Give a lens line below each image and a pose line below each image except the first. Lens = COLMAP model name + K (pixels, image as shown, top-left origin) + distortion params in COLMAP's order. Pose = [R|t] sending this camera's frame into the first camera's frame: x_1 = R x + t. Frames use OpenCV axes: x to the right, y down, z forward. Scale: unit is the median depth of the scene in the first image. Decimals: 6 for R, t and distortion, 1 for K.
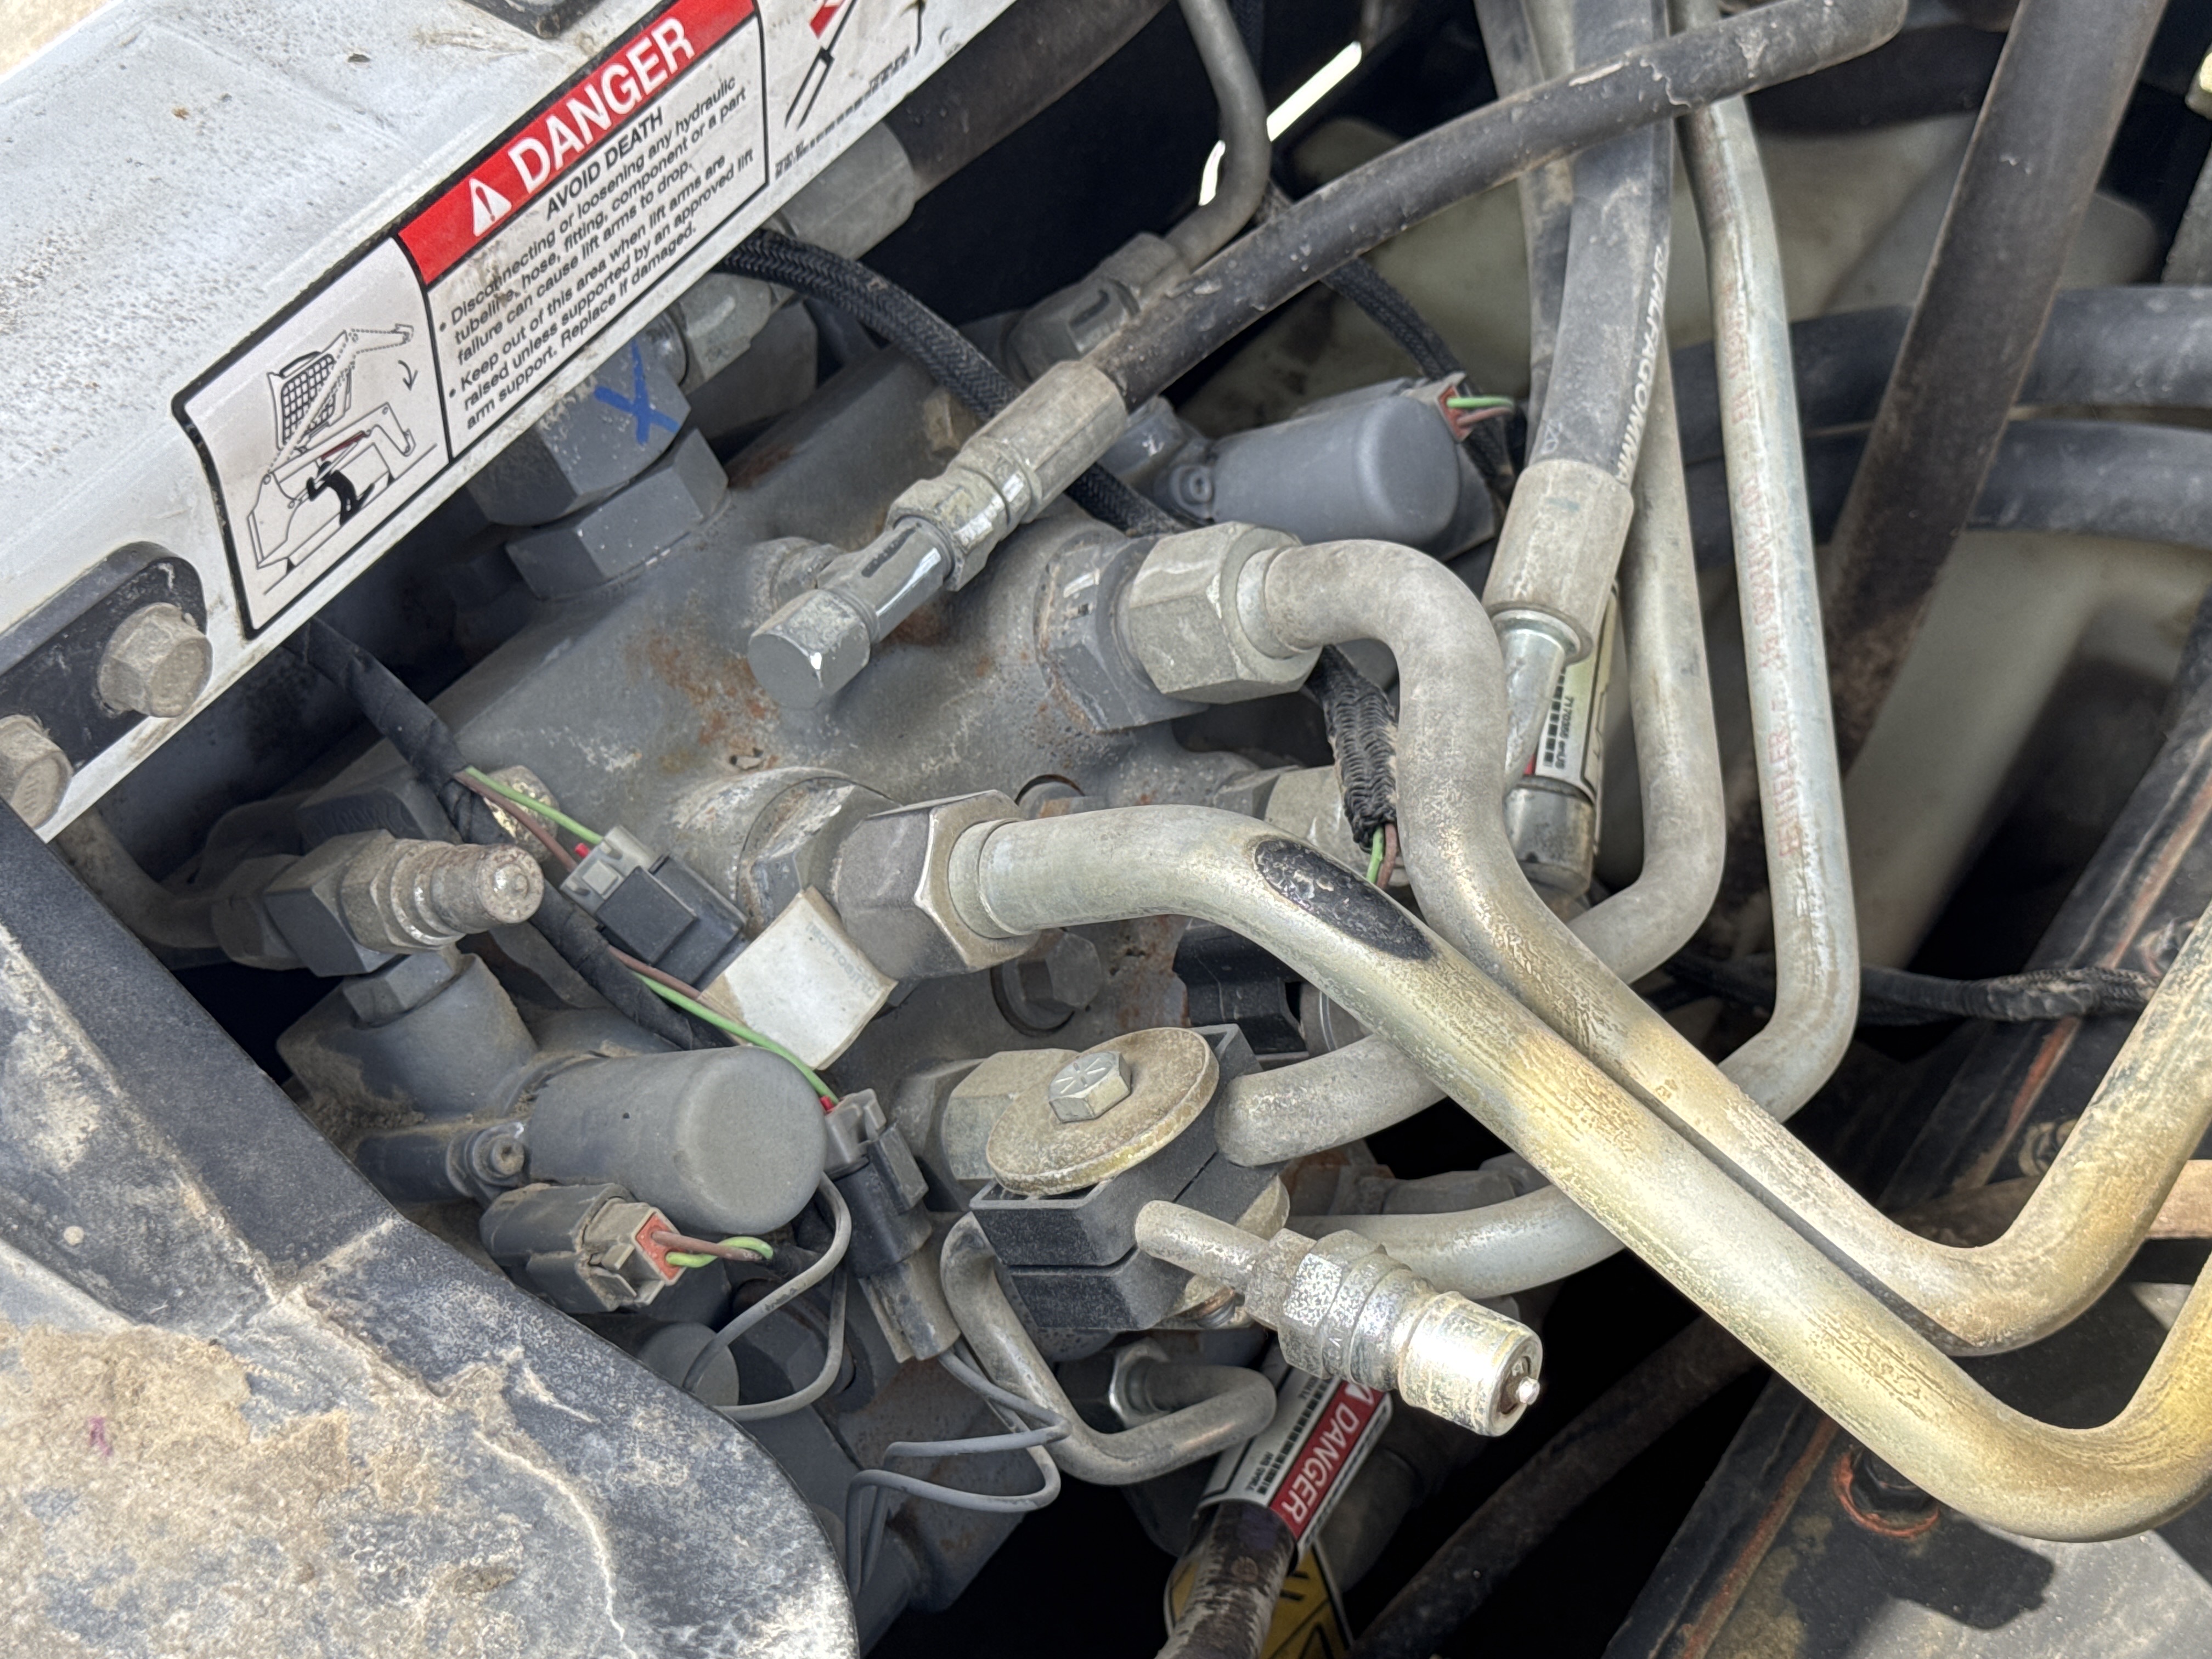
lens RADIAL K [[3305.8, 0, 1057.4], [0, 3305.8, 894.8], [0, 0, 1]] dist [0.081065, 0.000000]
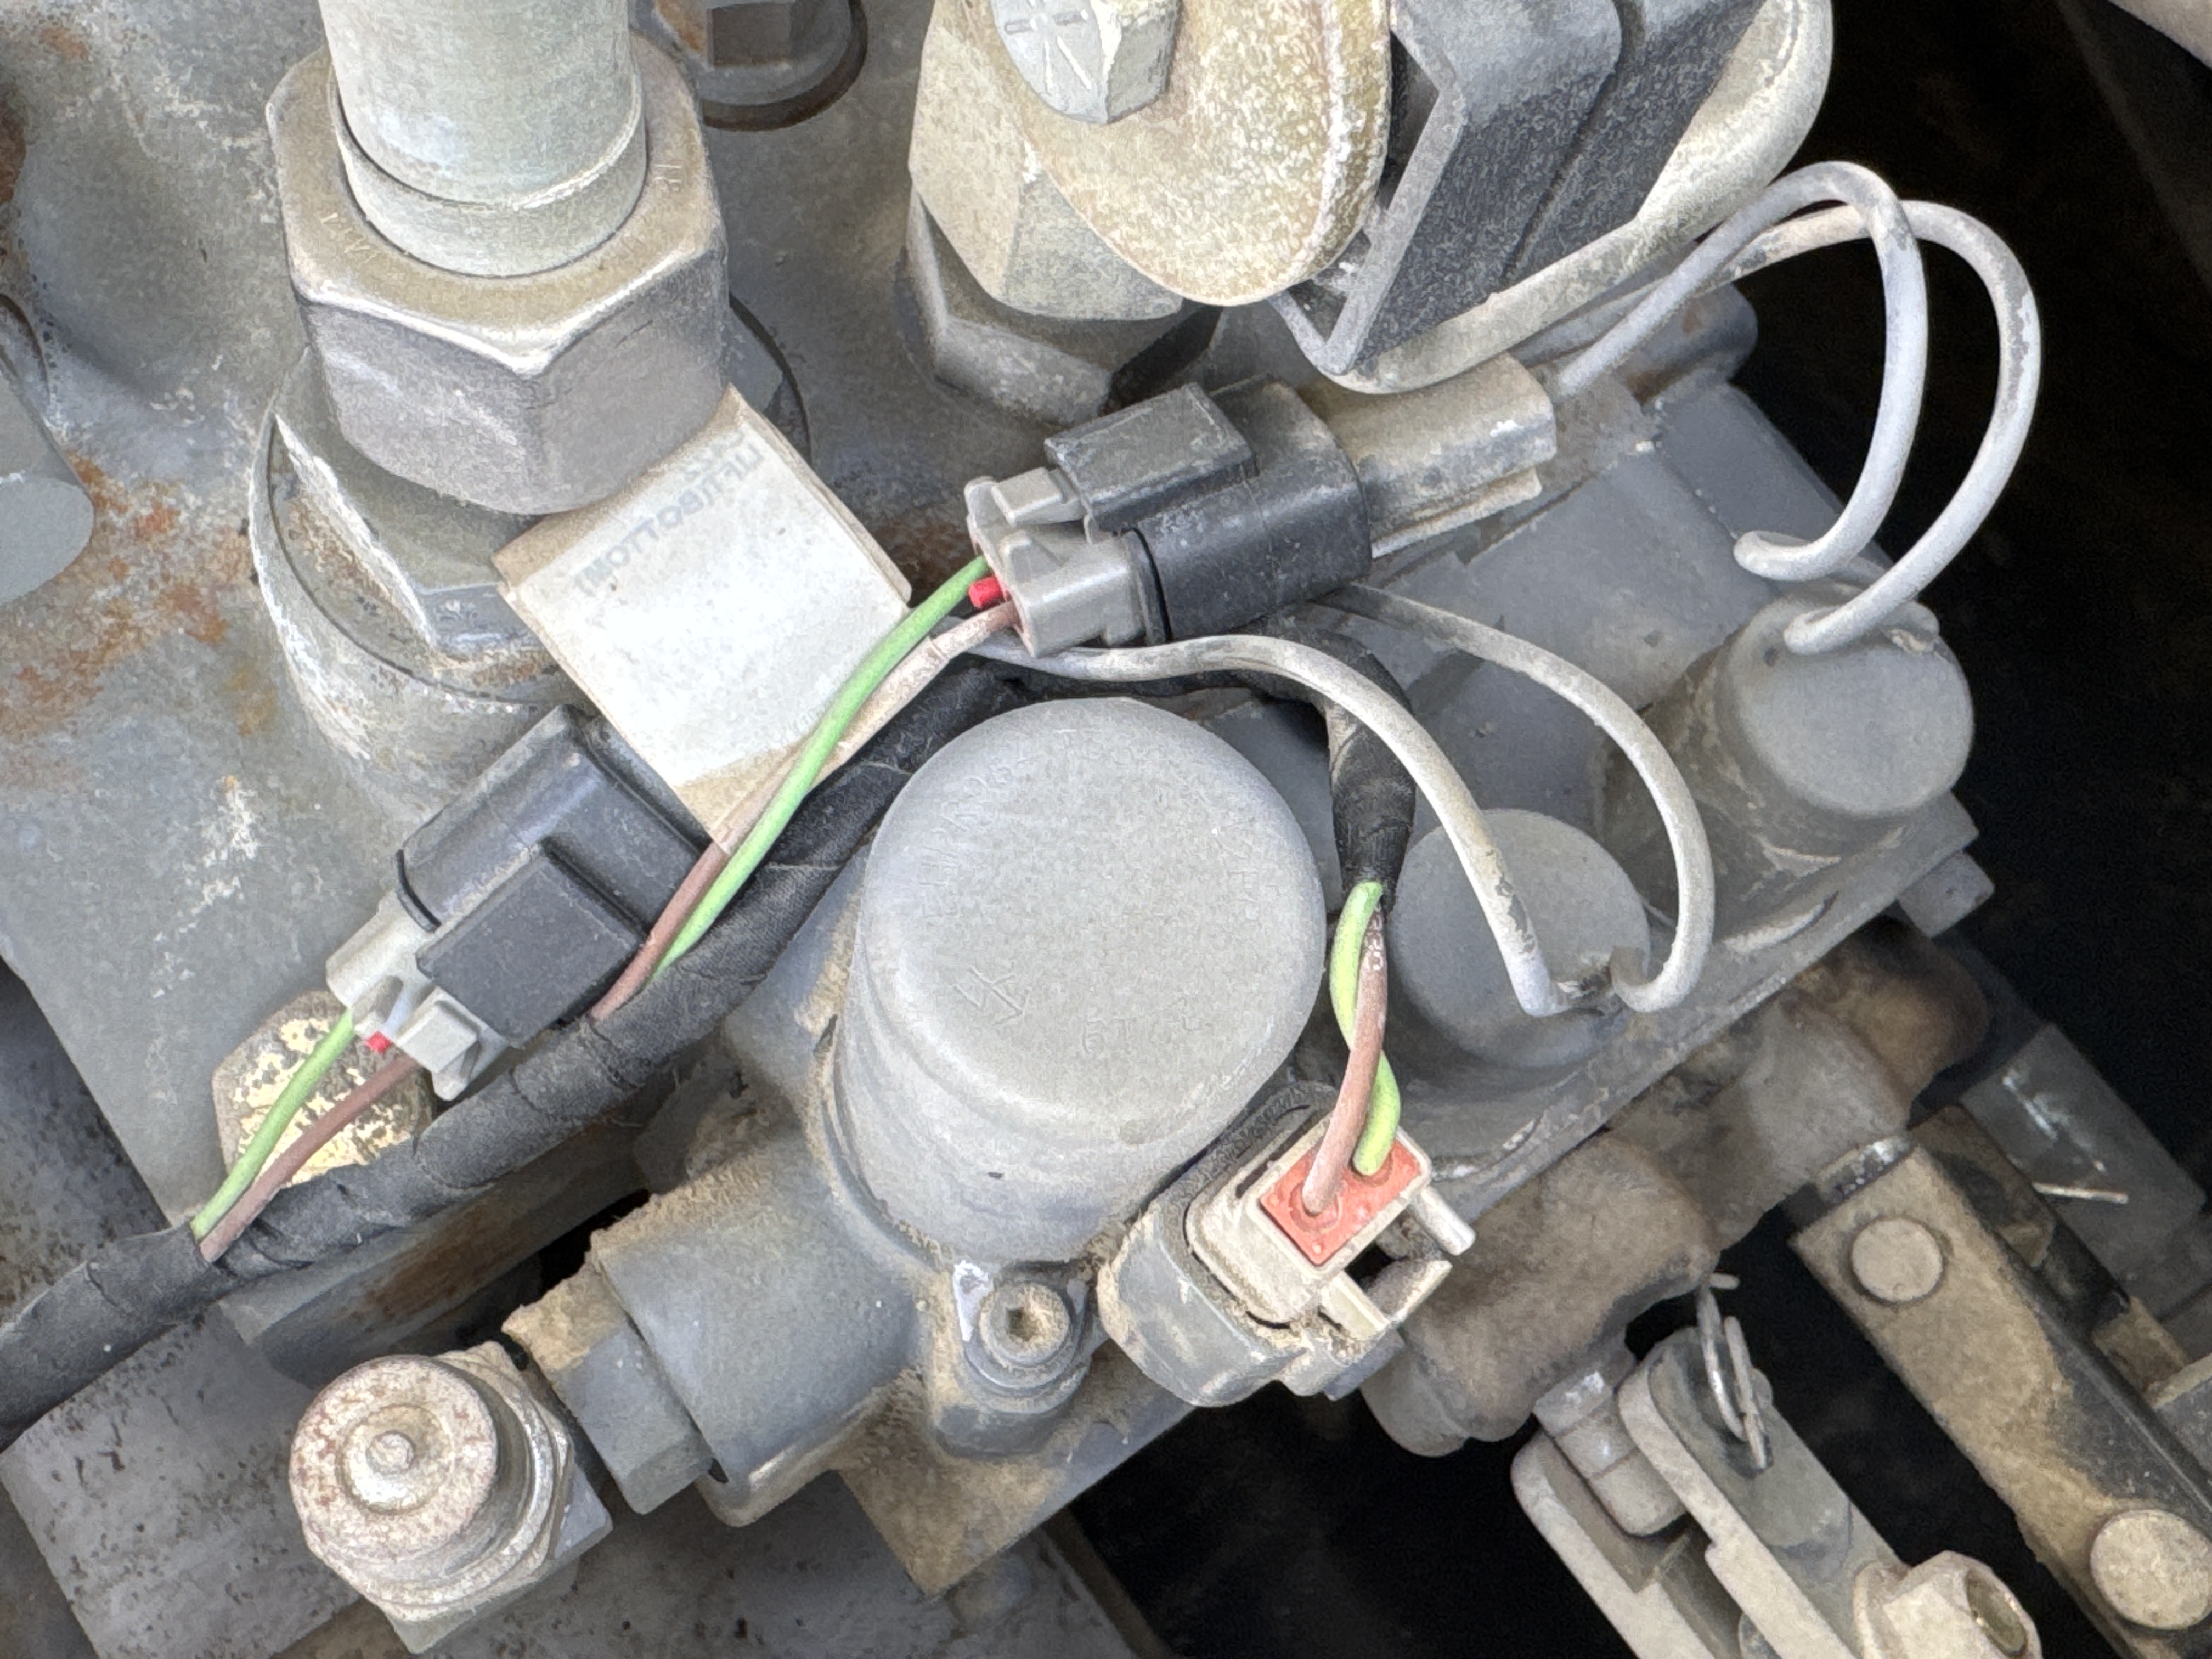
lens RADIAL K [[2251.7, 0, 1114.7], [0, 2251.7, 826.7], [0, 0, 1]] dist [-0.012955, 0.000000]
pose [[0.157452, -0.918626, -0.362402, 0.015356], [0.970050, 0.075139, 0.230990, 0.011323], [-0.184963, -0.387918, 0.902944, 0.706640]]
